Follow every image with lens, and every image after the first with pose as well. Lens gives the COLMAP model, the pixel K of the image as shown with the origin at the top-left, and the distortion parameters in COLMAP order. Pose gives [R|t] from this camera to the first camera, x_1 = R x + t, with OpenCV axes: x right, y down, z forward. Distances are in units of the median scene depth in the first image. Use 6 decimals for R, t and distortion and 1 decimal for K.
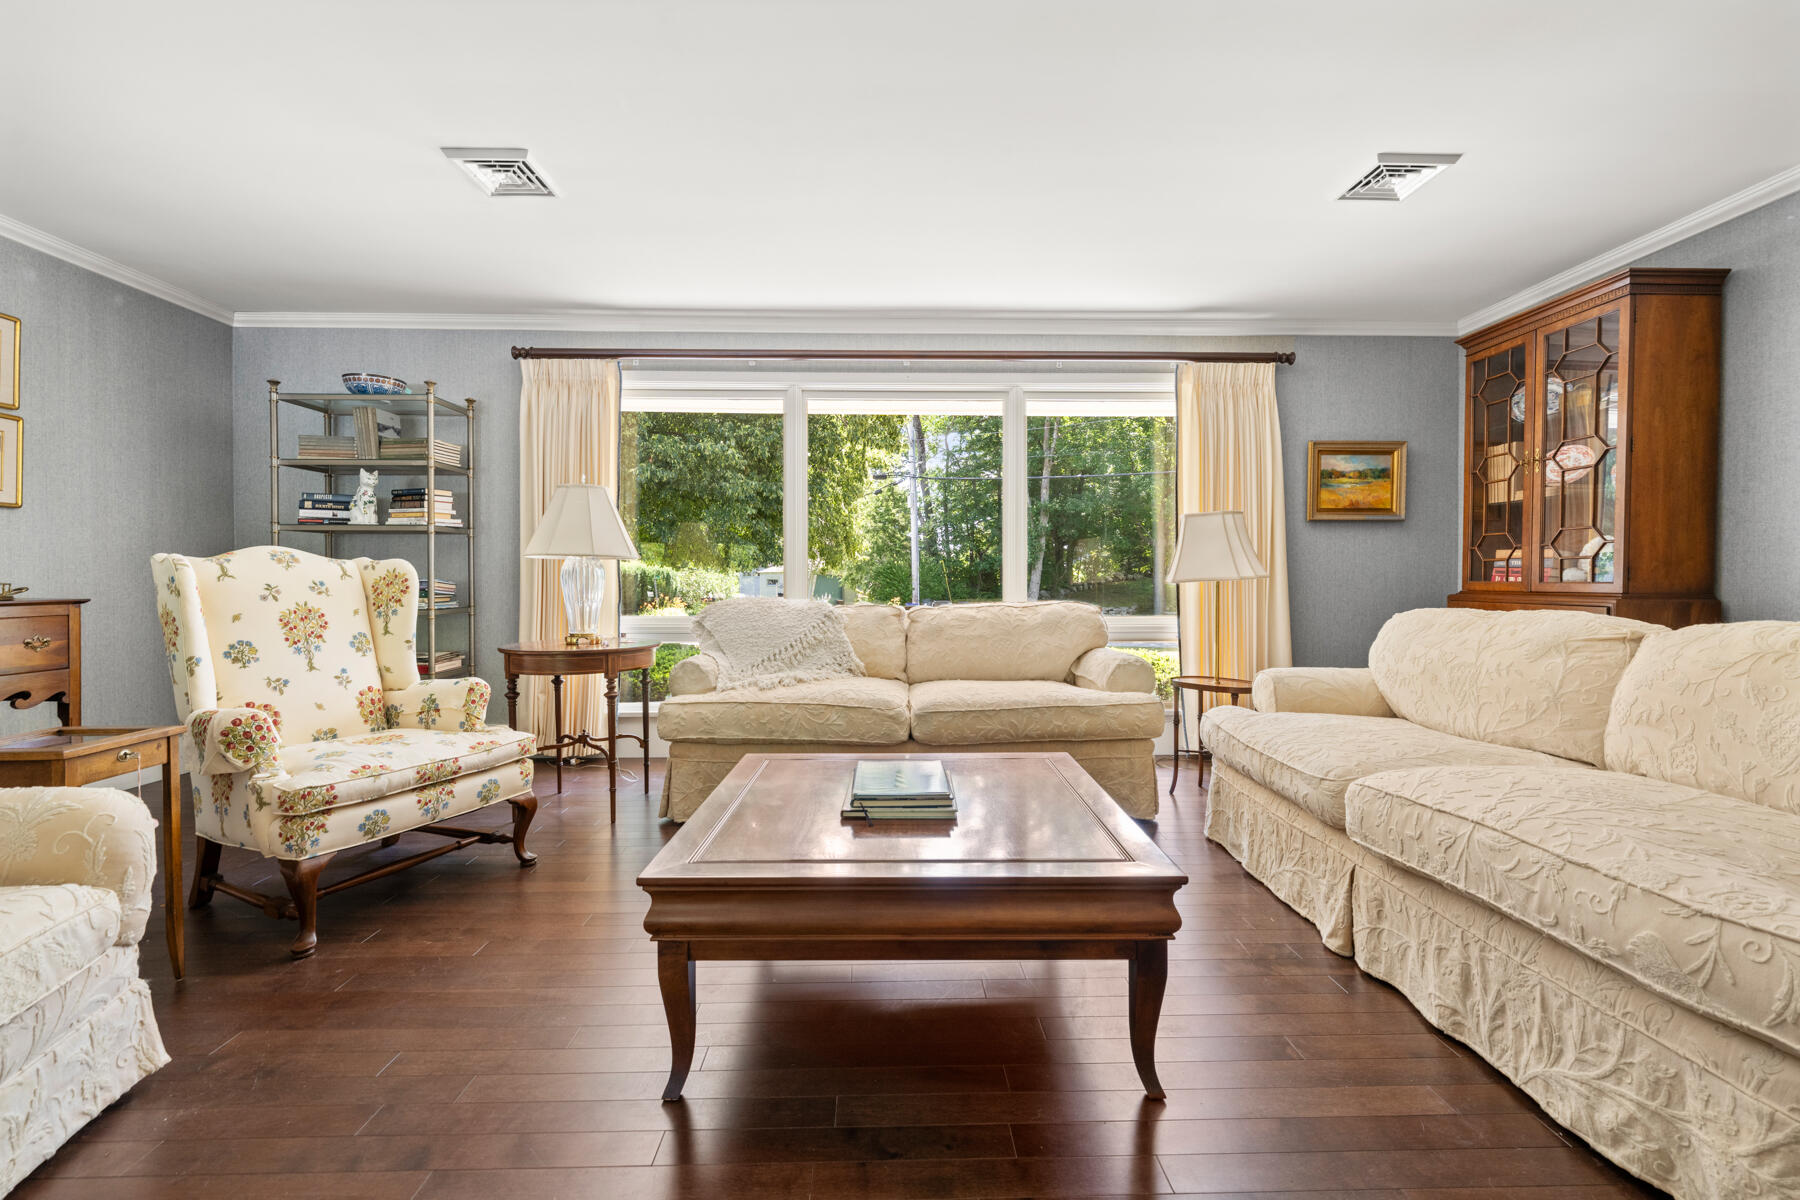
lens RADIAL K [[772.3, 0, 889.0], [0, 772.3, 587.9], [0, 0, 1]] dist [0.000818, -0.000751]
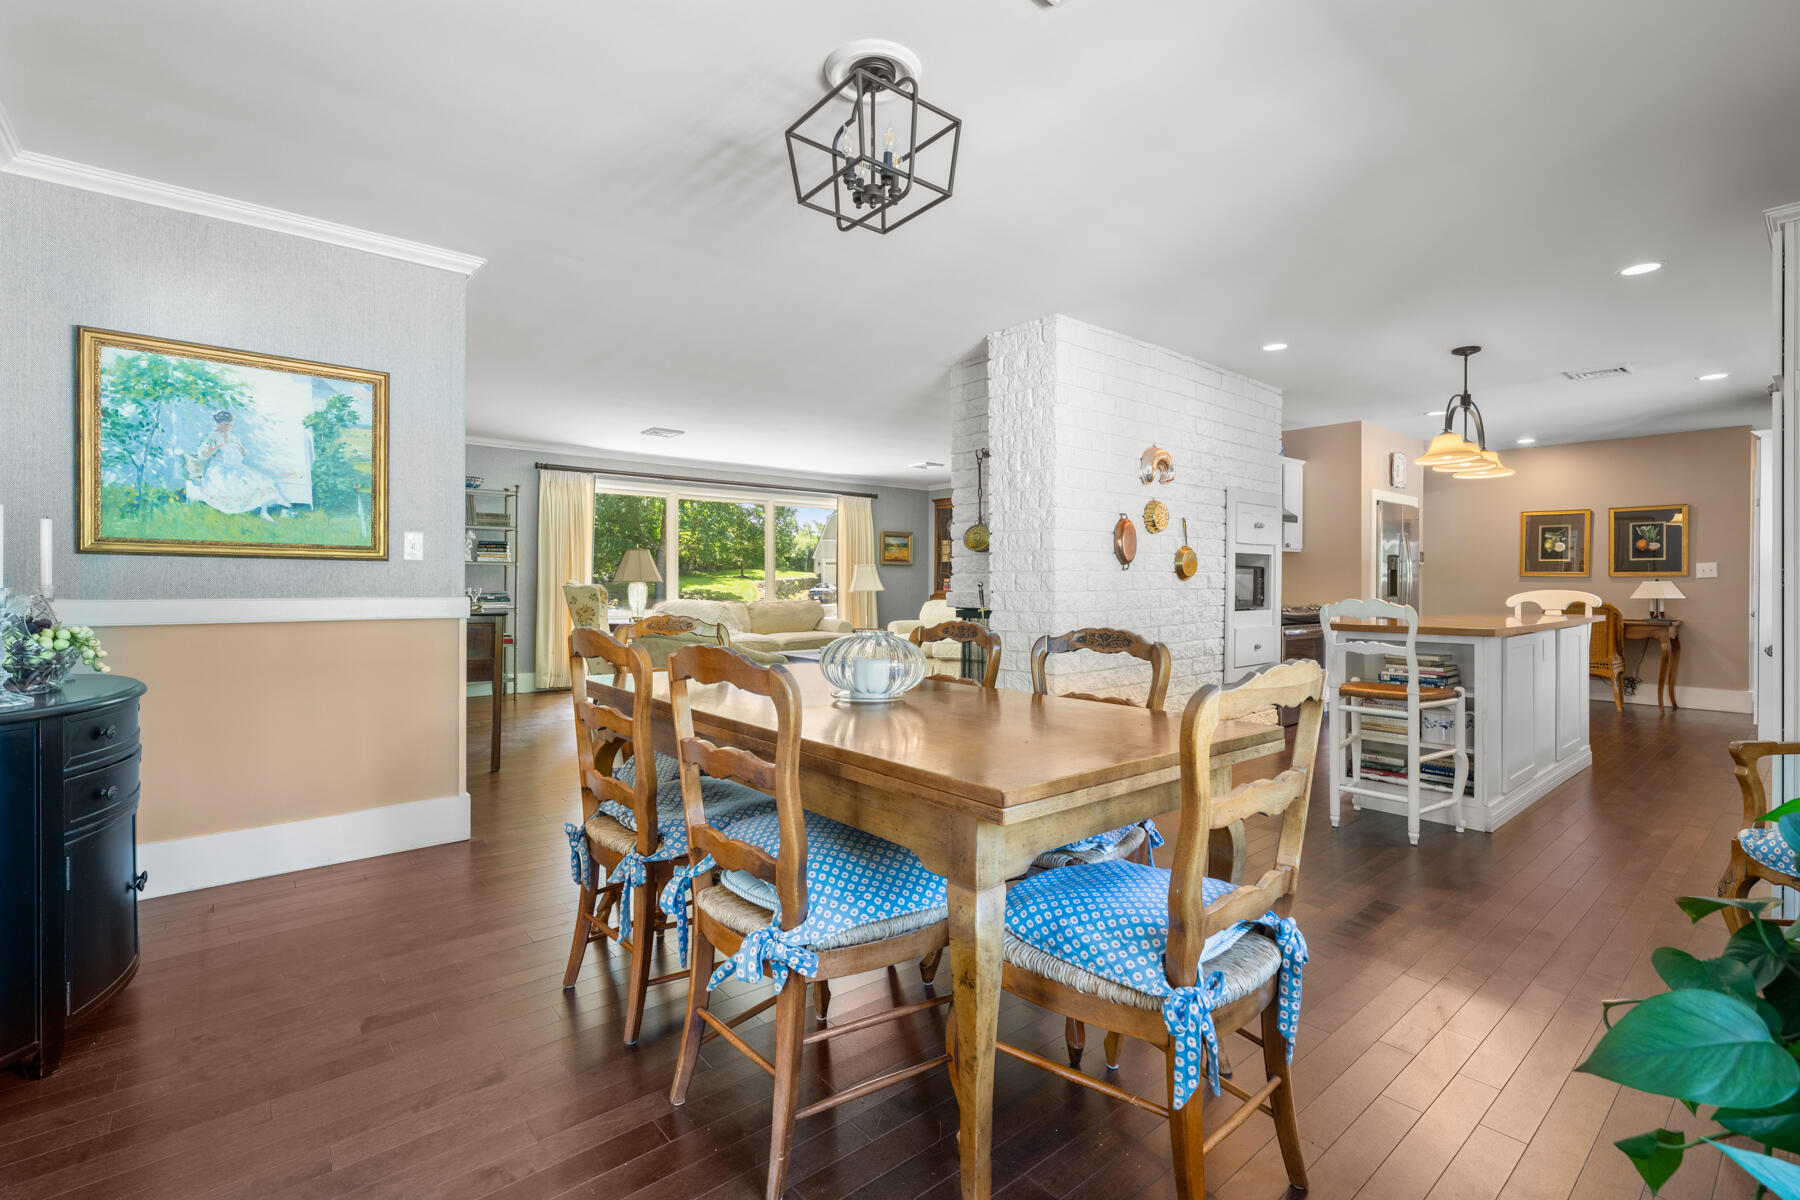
lens RADIAL K [[820.7, 0, 886.2], [0, 820.7, 583.9], [0, 0, 1]] dist [0.002985, -0.000969]
pose [[0.783391, -0.001595, 0.621527, -1.245117], [0.000986, 0.999999, 0.001324, -0.036332], [-0.621529, -0.000424, 0.783391, -1.213319]]
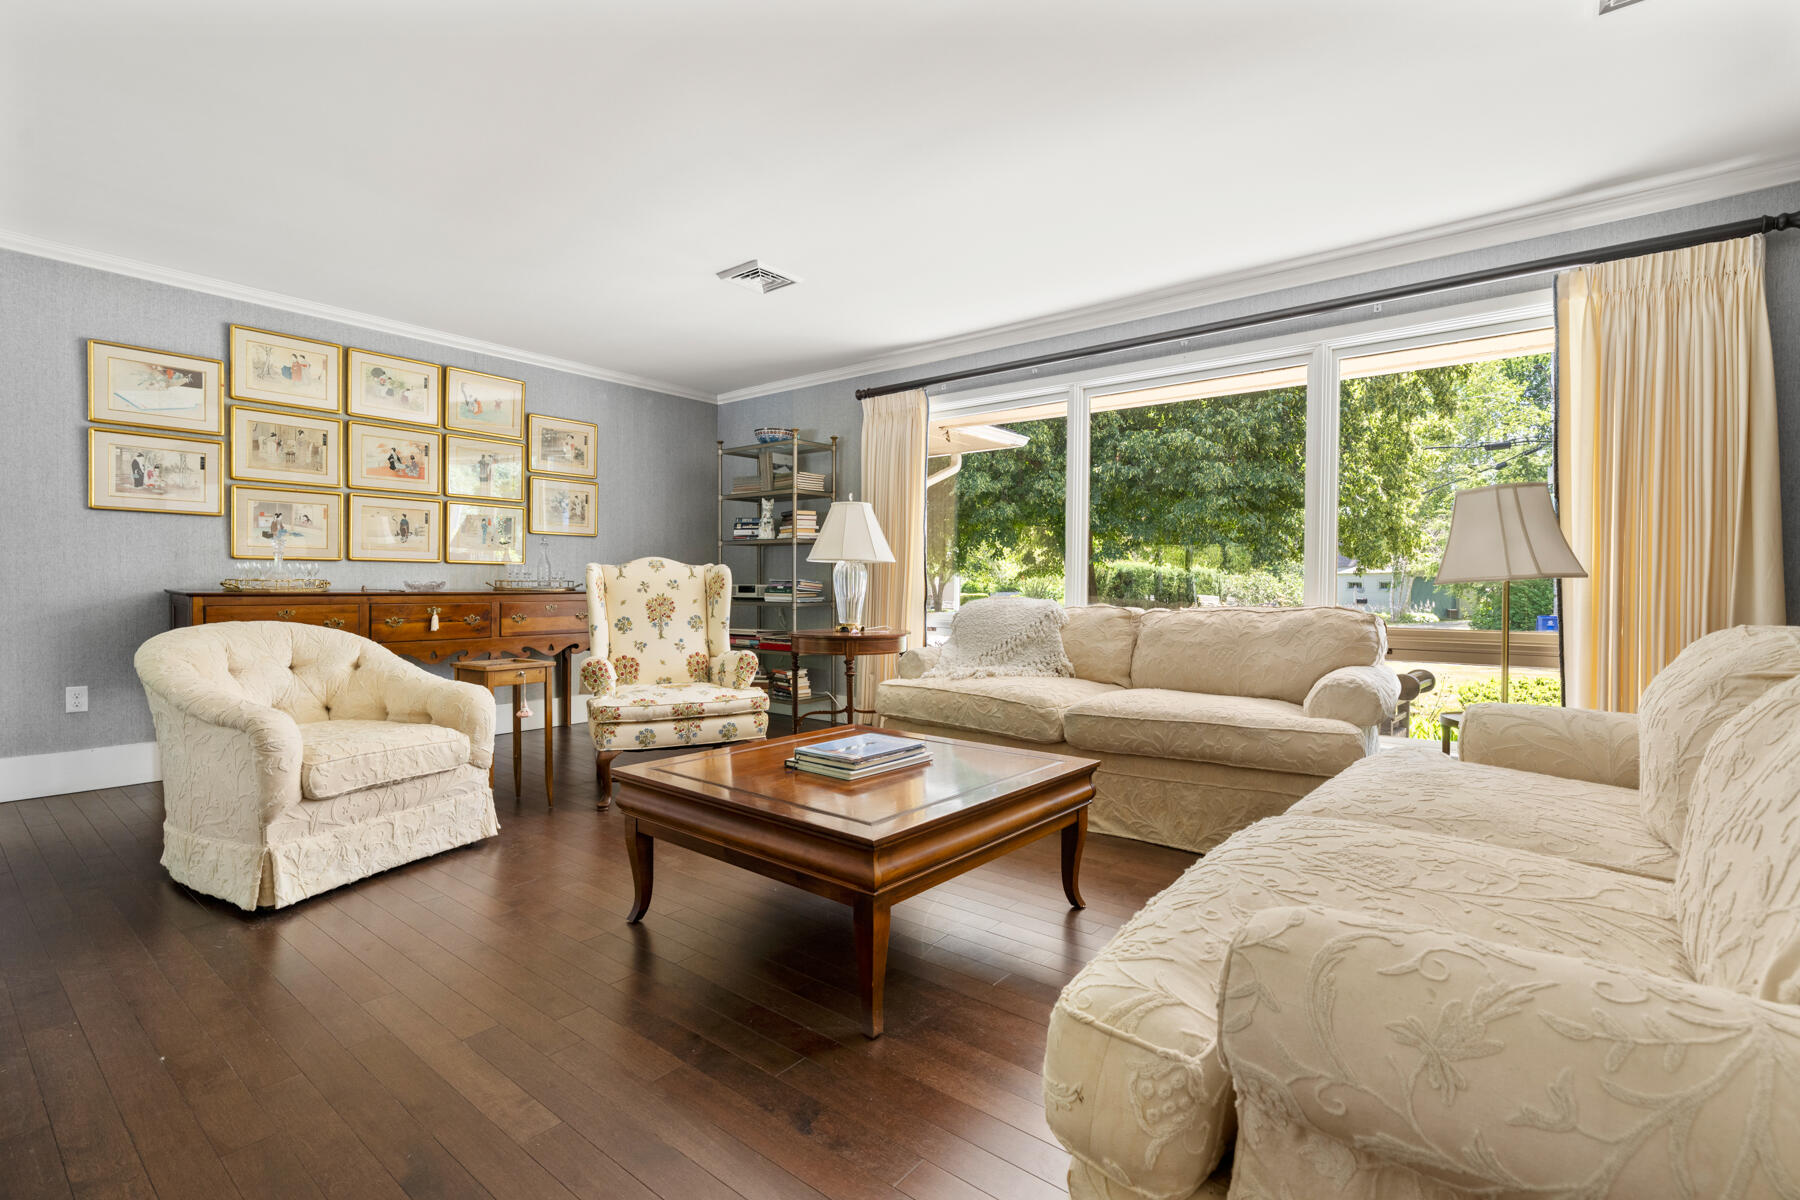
lens RADIAL K [[820.7, 0, 885.4], [0, 820.7, 593.5], [0, 0, 1]] dist [0.002985, -0.000969]
pose [[0.760972, 0.011894, -0.648676, 0.477719], [-0.009711, 0.999929, 0.006942, 0.002016], [0.648712, 0.001016, 0.761033, 0.042011]]
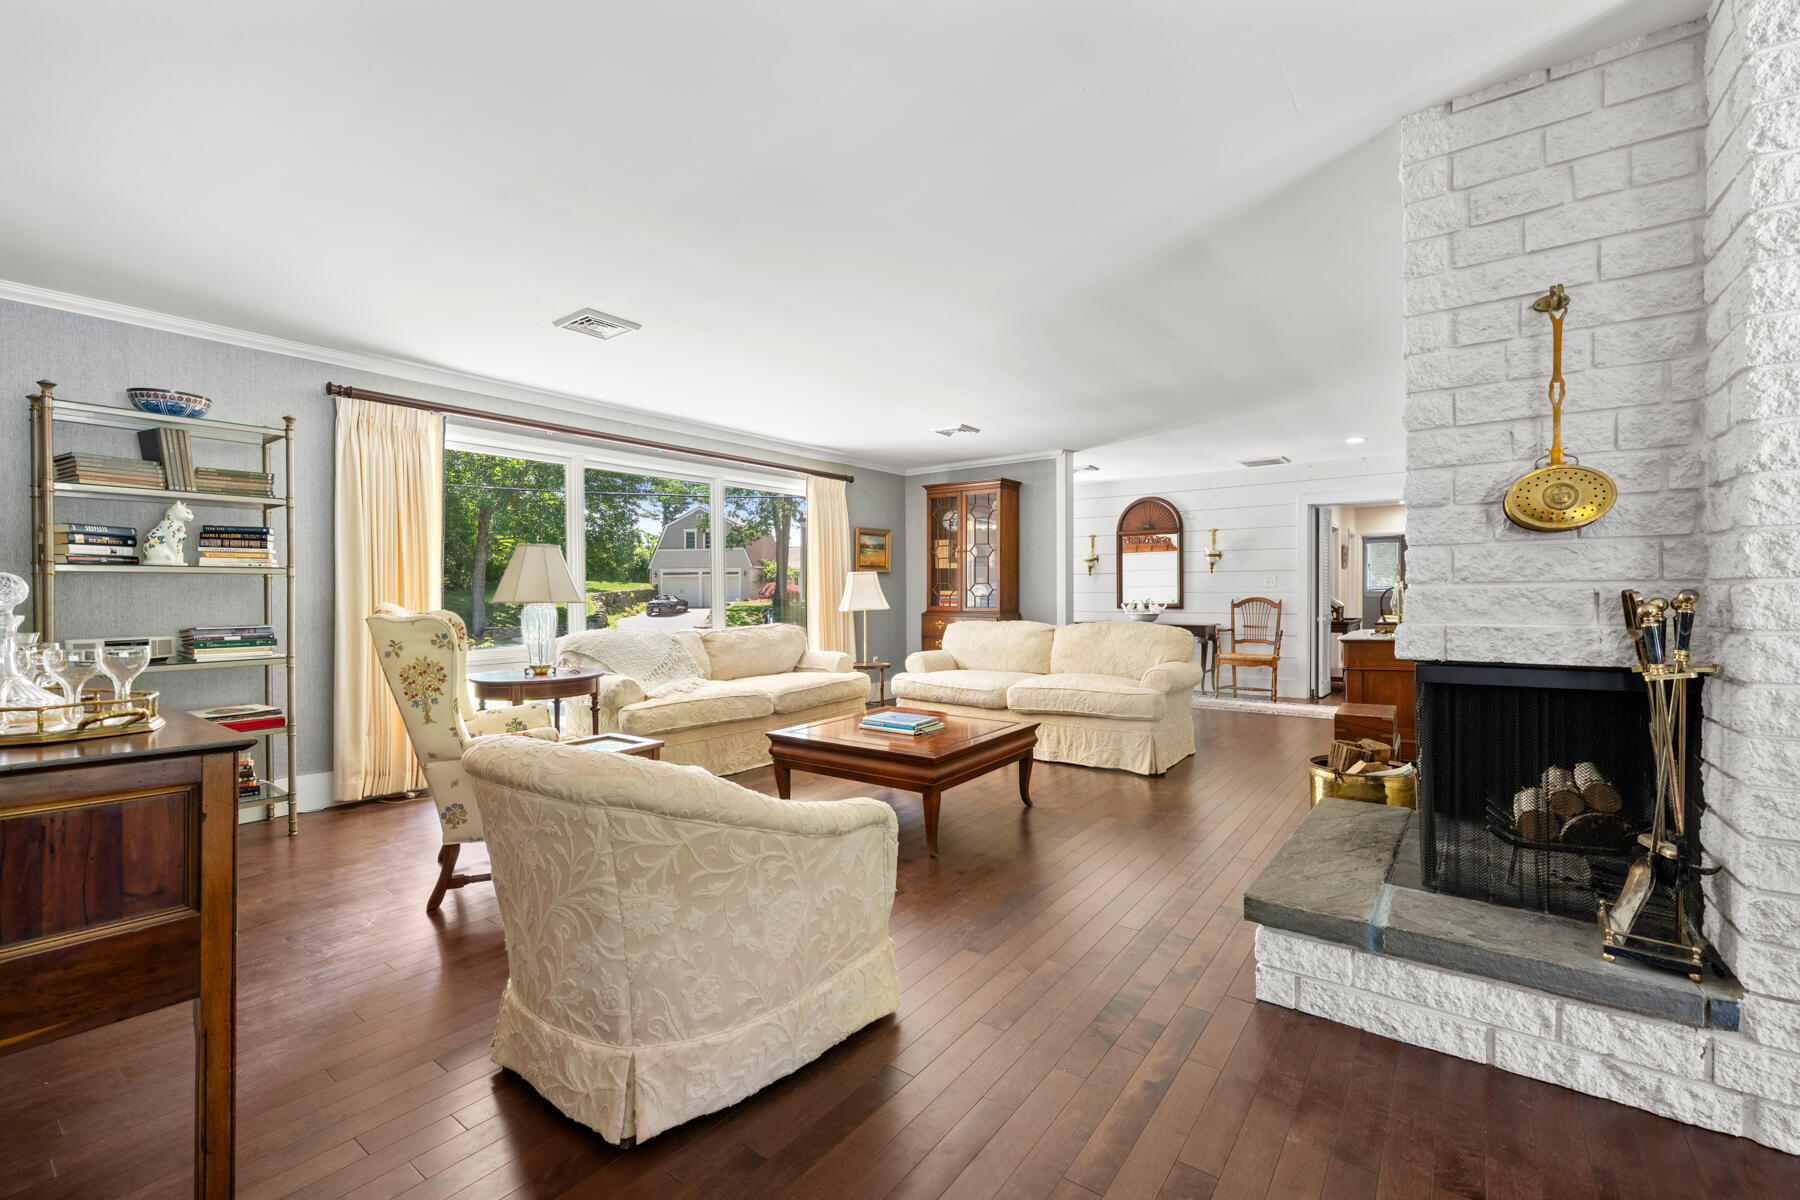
lens RADIAL K [[772.3, 0, 888.4], [0, 772.3, 600.9], [0, 0, 1]] dist [0.000818, -0.000751]
pose [[0.615659, -0.016207, 0.787846, -0.985406], [0.010001, 0.999869, 0.012753, -0.051241], [-0.787949, 0.000028, 0.615740, -0.180967]]
